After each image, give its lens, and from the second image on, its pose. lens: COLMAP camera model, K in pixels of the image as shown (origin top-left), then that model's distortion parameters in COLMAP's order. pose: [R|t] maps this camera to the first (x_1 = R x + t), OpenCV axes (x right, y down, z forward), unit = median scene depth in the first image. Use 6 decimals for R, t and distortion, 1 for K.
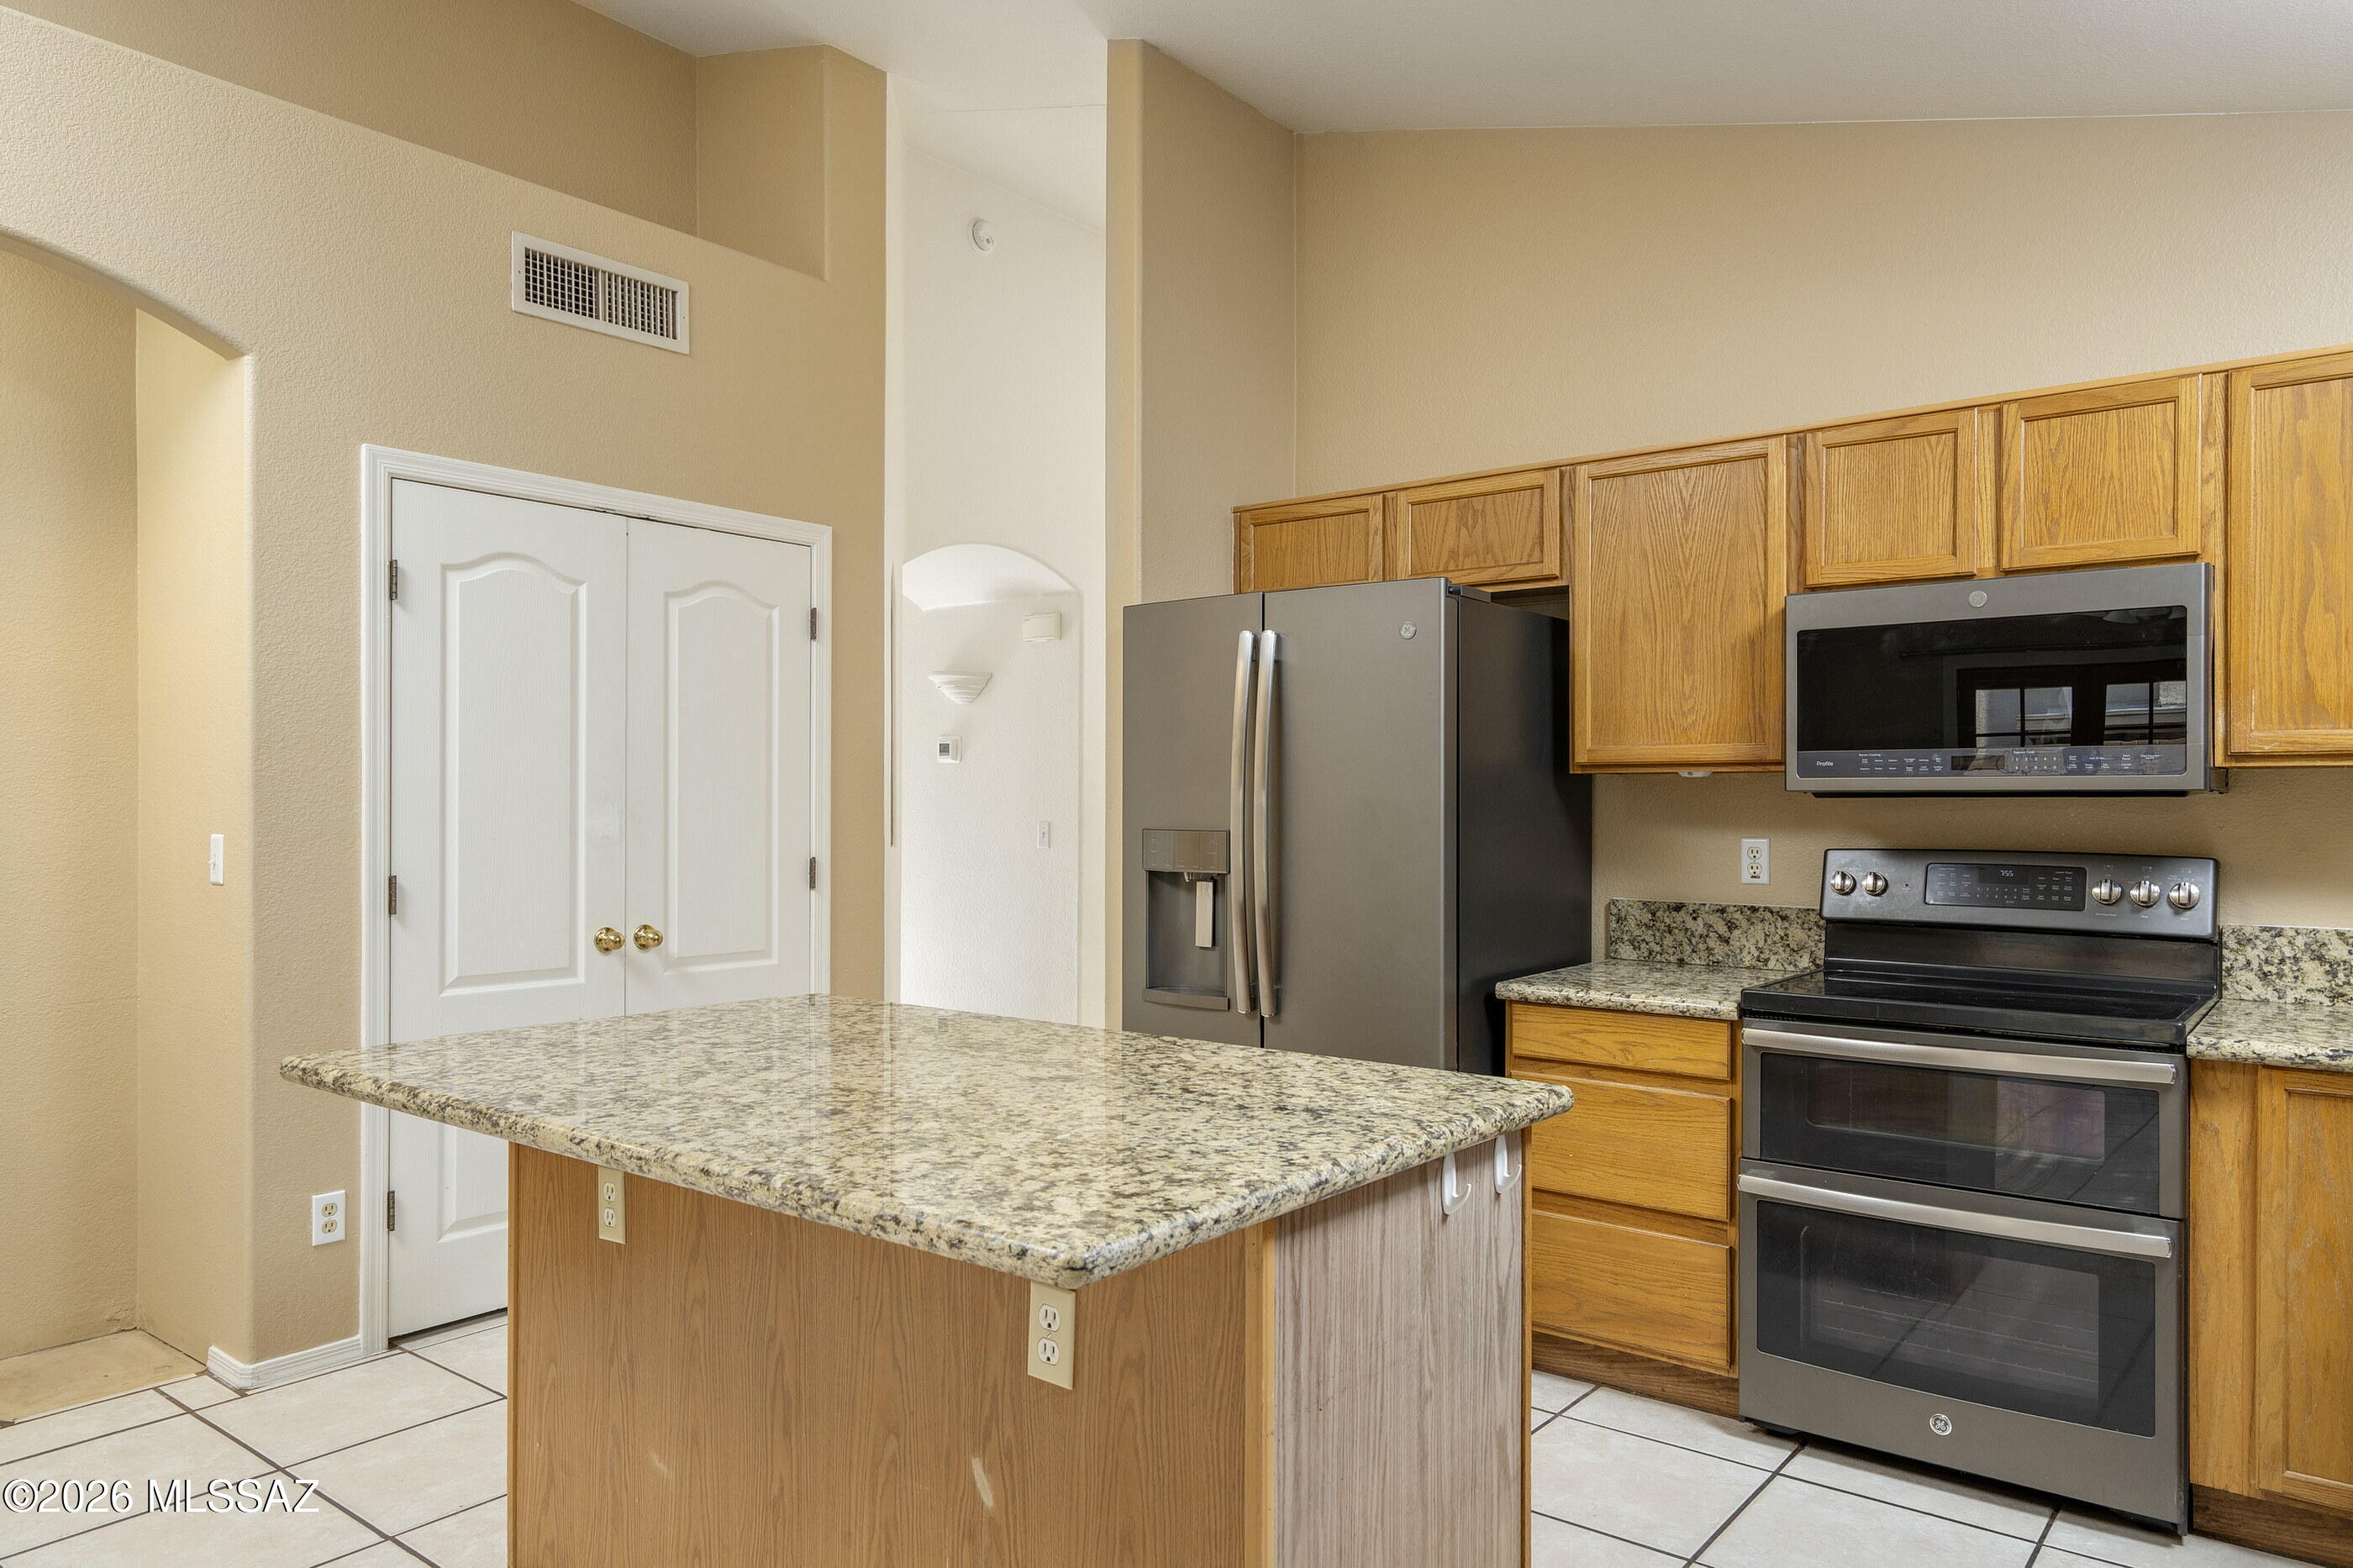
lens RADIAL K [[1543.9, 0, 1176.3], [0, 1543.9, 796.9], [0, 0, 1]] dist [0.004478, 0.002248]
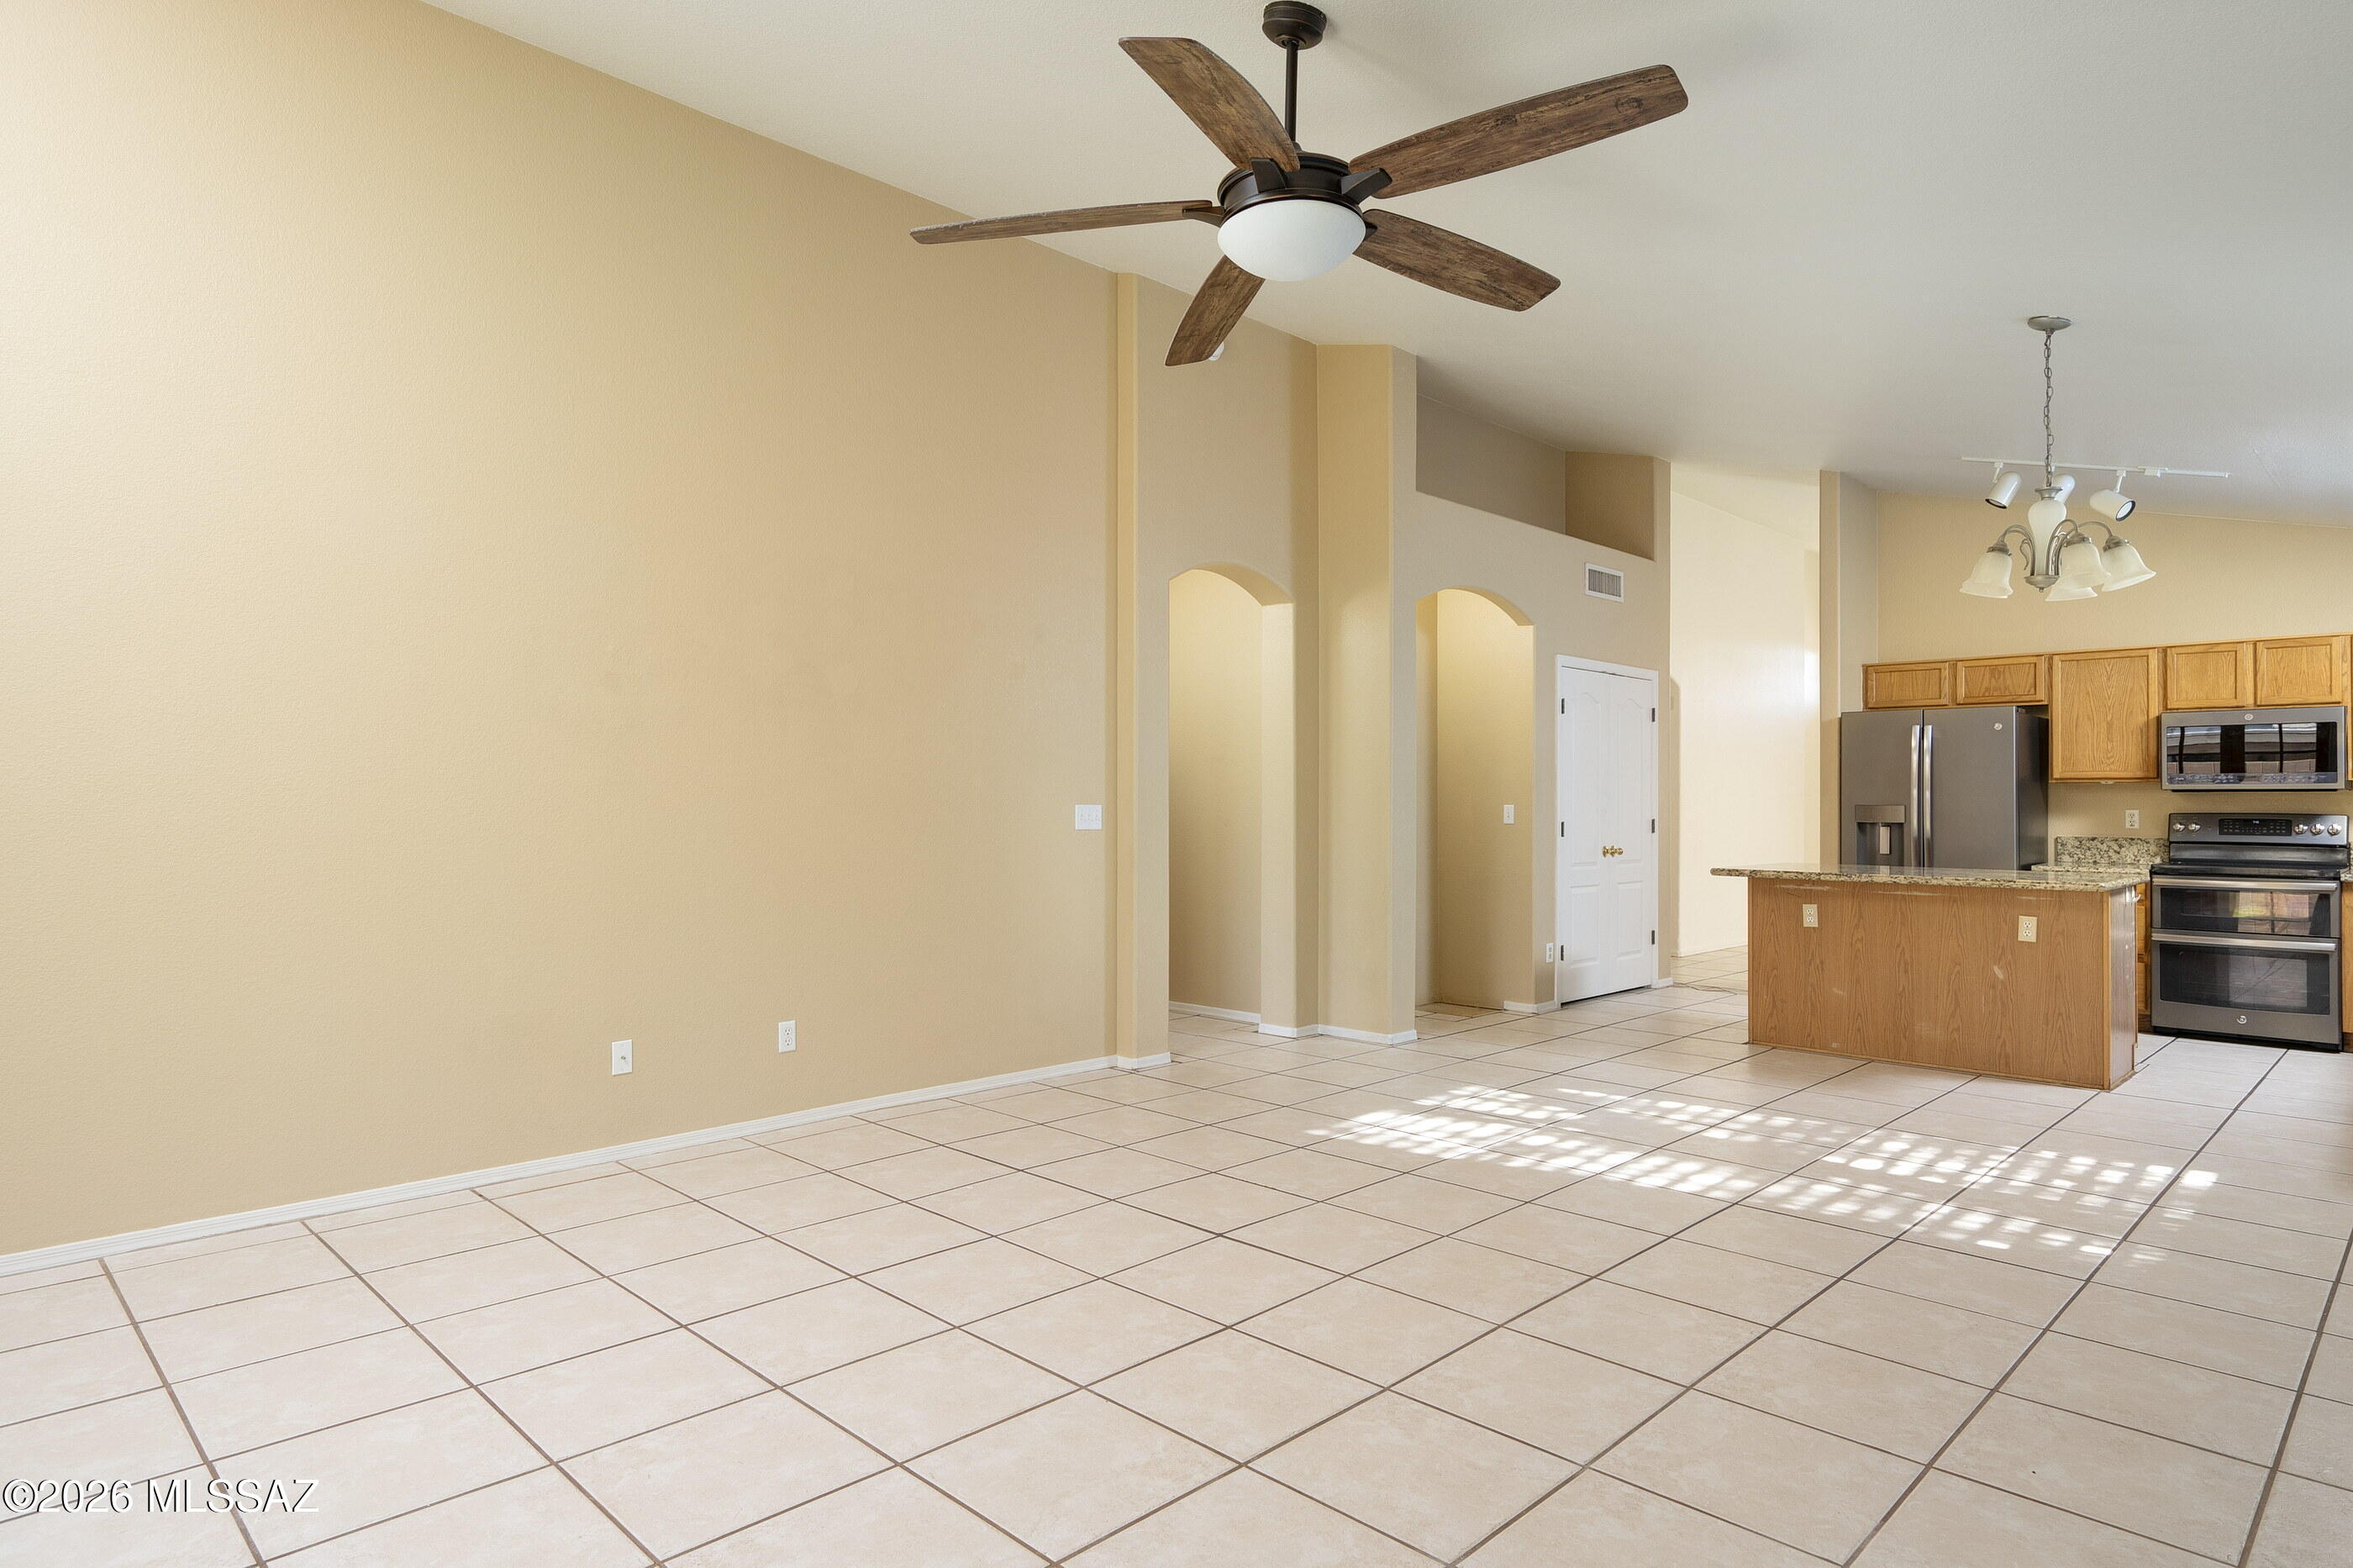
lens RADIAL K [[1319.6, 0, 1182.9], [0, 1319.6, 781.3], [0, 0, 1]] dist [0.008213, 0.000255]
pose [[0.994348, 0.000303, -0.106166, -1.022135], [-0.001767, 0.999905, -0.013699, 0.016497], [0.106151, 0.013809, 0.994254, -1.406073]]
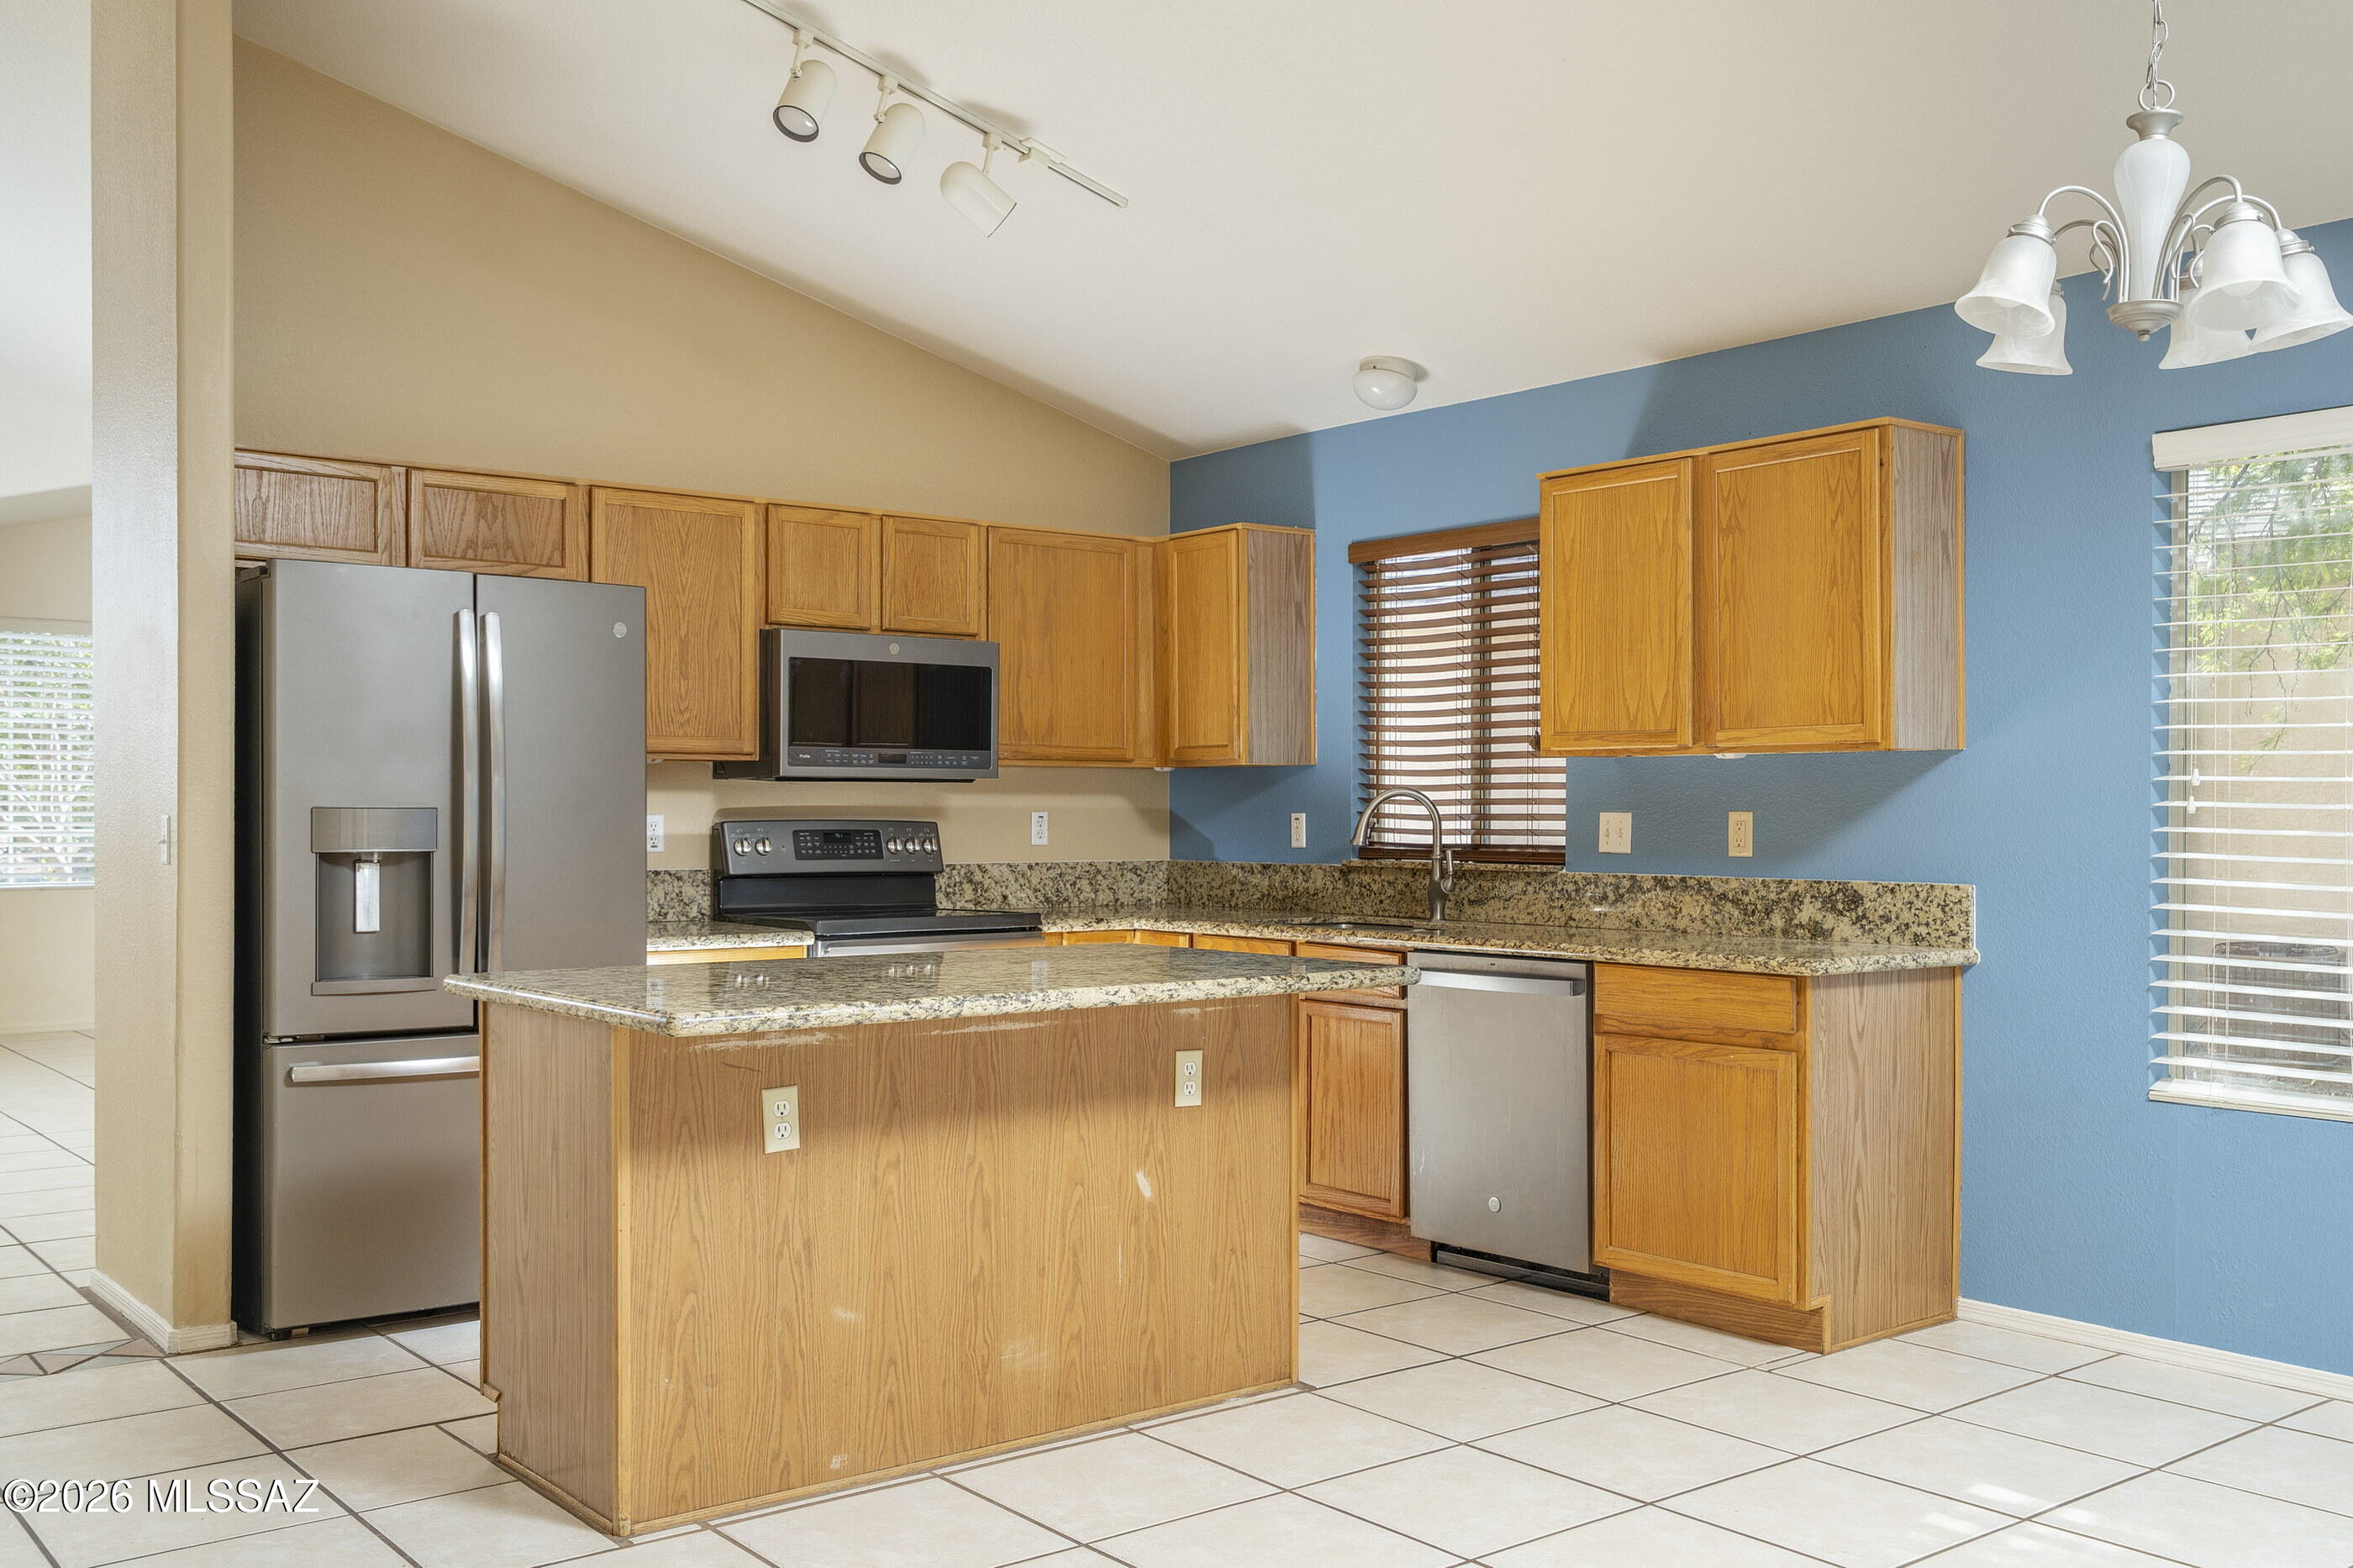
lens RADIAL K [[2136.4, 0, 1179.7], [0, 2136.4, 788.3], [0, 0, 1]] dist [0.021881, 0.000942]
pose [[0.221881, 0.008704, 0.975035, -1.377763], [-0.003960, 0.999960, -0.008025, 0.021187], [-0.975066, -0.002081, 0.221907, 0.265417]]
